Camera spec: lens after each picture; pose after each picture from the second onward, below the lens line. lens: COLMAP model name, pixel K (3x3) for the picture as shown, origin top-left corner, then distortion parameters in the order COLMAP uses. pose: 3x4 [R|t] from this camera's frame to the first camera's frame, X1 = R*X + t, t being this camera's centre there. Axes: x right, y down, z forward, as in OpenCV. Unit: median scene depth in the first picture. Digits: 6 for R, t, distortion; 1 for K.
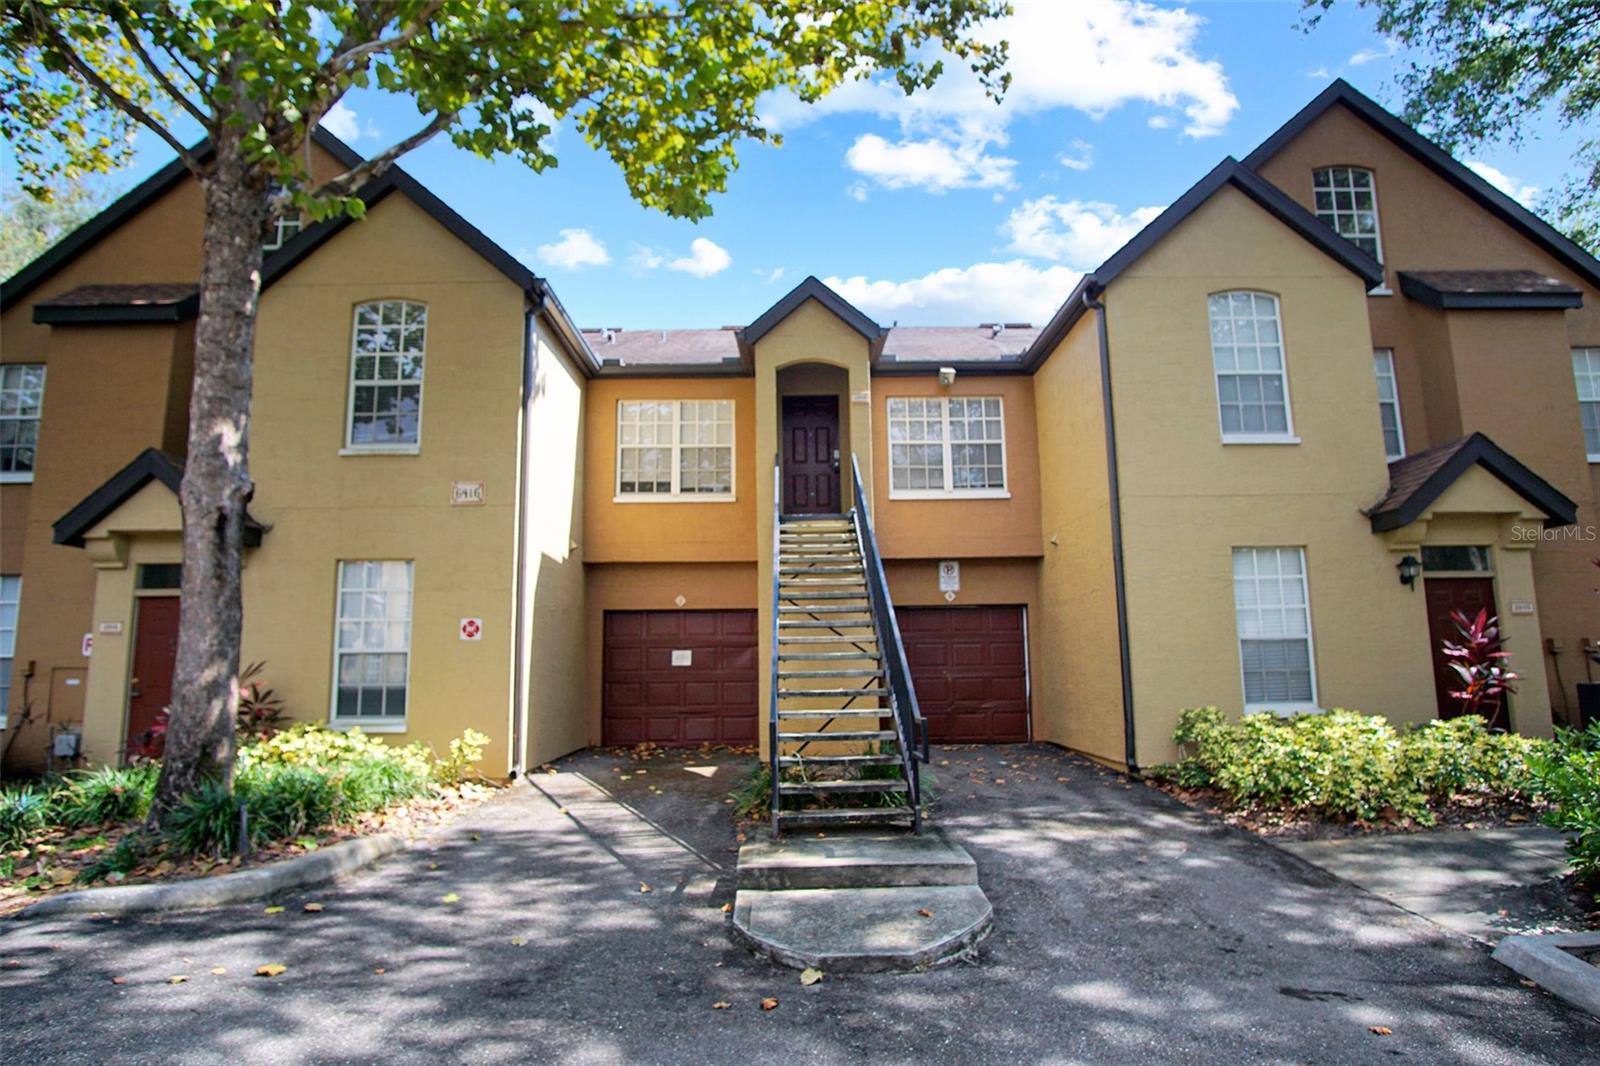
lens RADIAL K [[860.0, 0, 797.5], [0, 860.0, 528.7], [0, 0, 1]] dist [-0.024234, -0.000215]
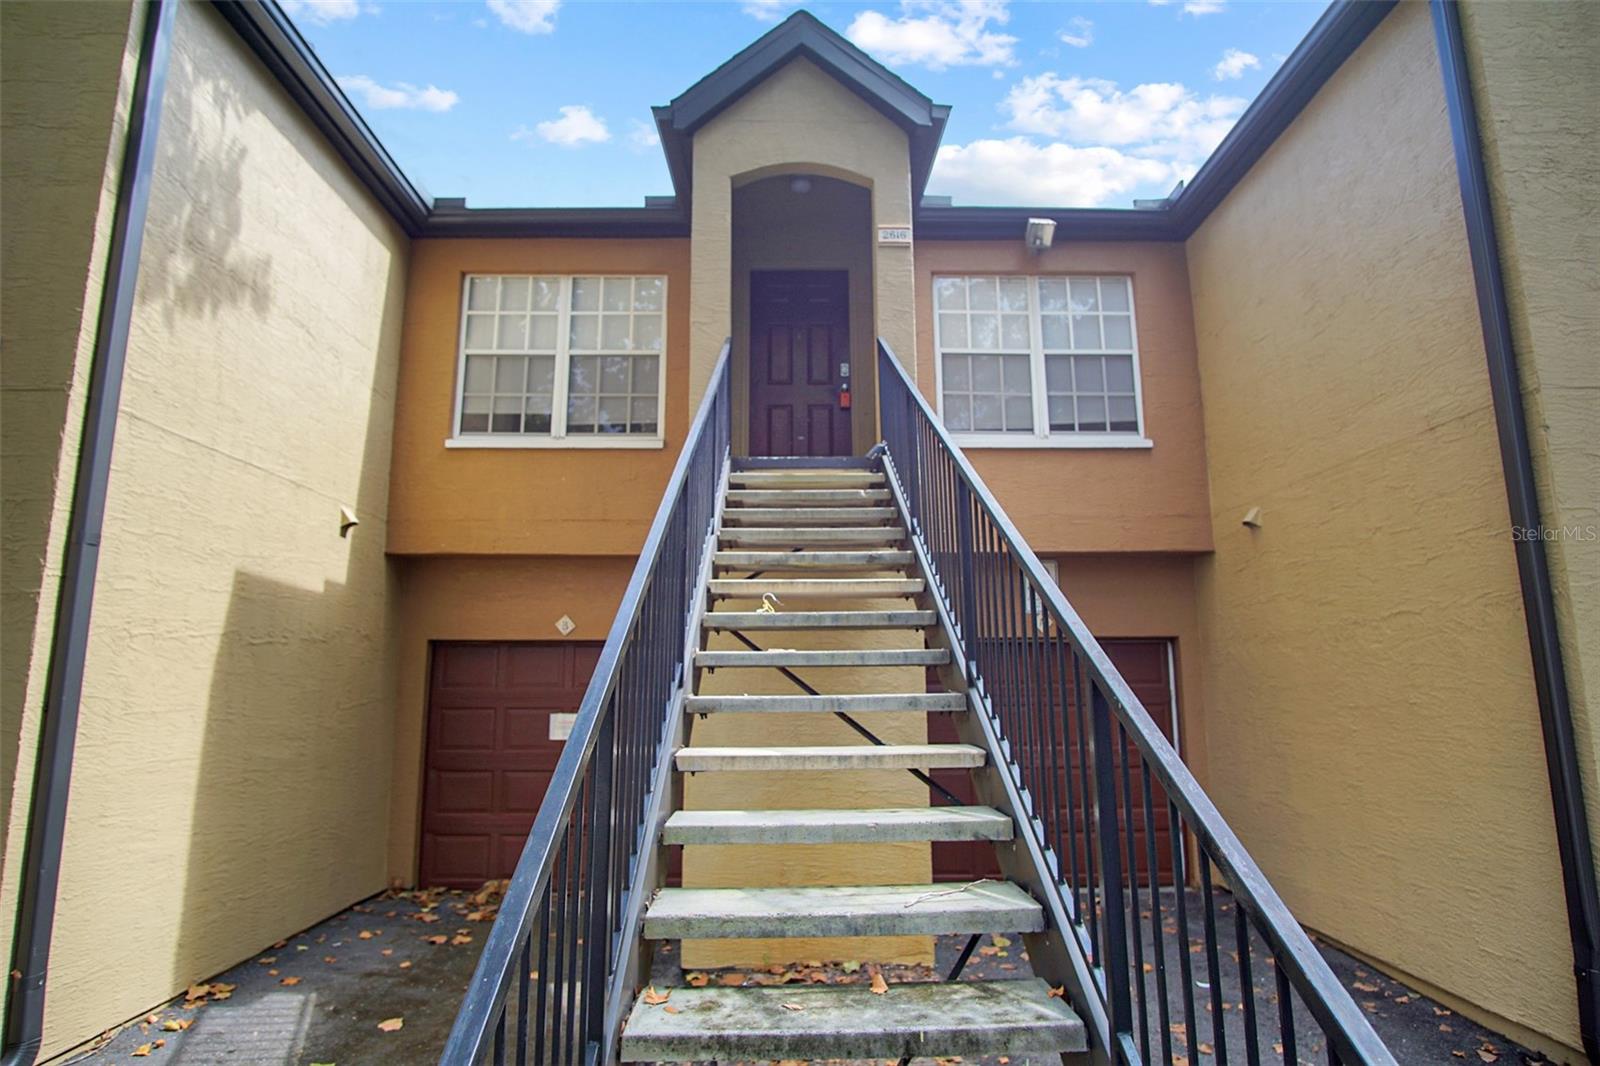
lens RADIAL K [[860.0, 0, 797.5], [0, 860.0, 528.7], [0, 0, 1]] dist [-0.024234, -0.000215]
pose [[0.999930, 0.010302, 0.005837, 0.012230], [-0.010170, 0.999702, -0.022183, 0.031652], [-0.006064, 0.022122, 0.999737, 0.437336]]
